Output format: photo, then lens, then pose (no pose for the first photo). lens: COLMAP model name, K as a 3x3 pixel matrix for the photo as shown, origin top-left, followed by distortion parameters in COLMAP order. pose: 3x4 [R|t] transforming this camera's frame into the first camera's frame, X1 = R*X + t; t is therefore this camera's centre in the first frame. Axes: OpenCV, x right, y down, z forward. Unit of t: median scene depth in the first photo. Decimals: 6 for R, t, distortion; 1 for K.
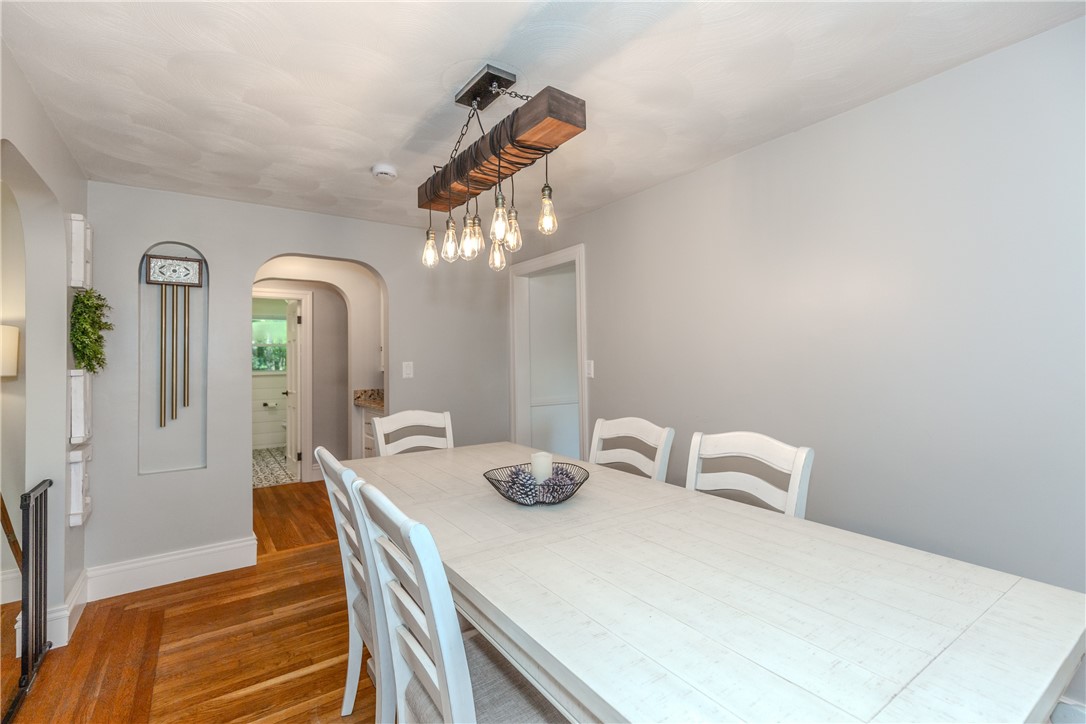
lens RADIAL K [[488.4, 0, 541.3], [0, 488.4, 357.7], [0, 0, 1]] dist [-0.002204, -0.000746]
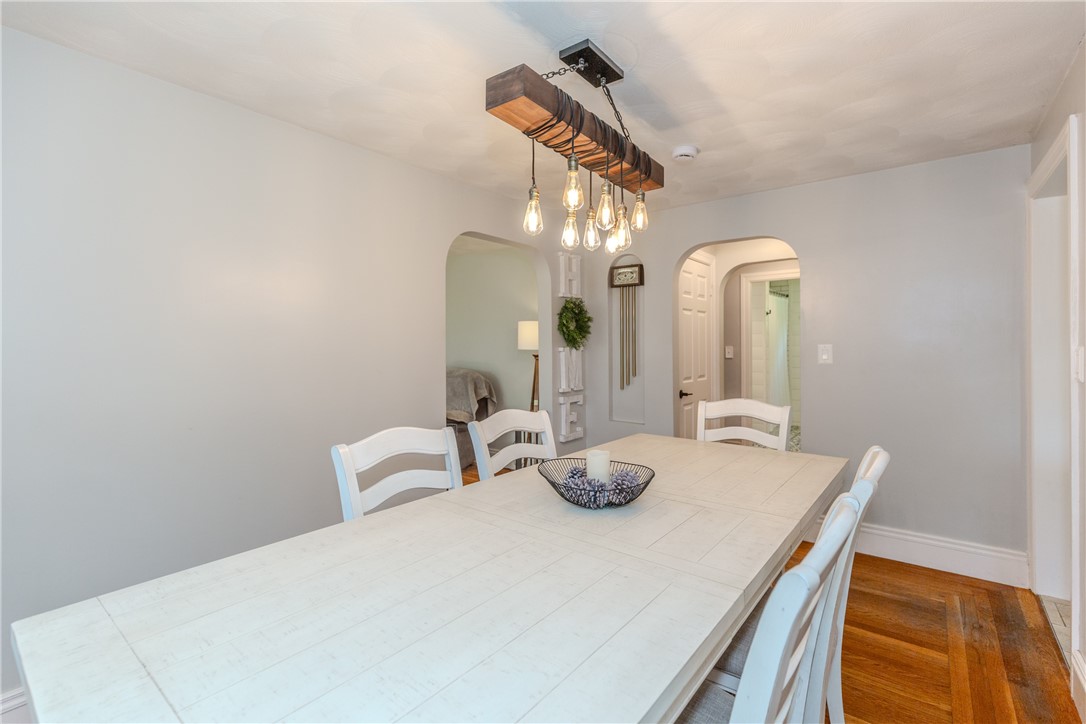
lens RADIAL K [[488.4, 0, 541.8], [0, 488.4, 357.0], [0, 0, 1]] dist [-0.002204, -0.000746]
pose [[0.295178, 0.036991, -0.954726, 0.487043], [0.006439, 0.999151, 0.040703, -0.009501], [0.955421, -0.018162, 0.294689, 0.374226]]
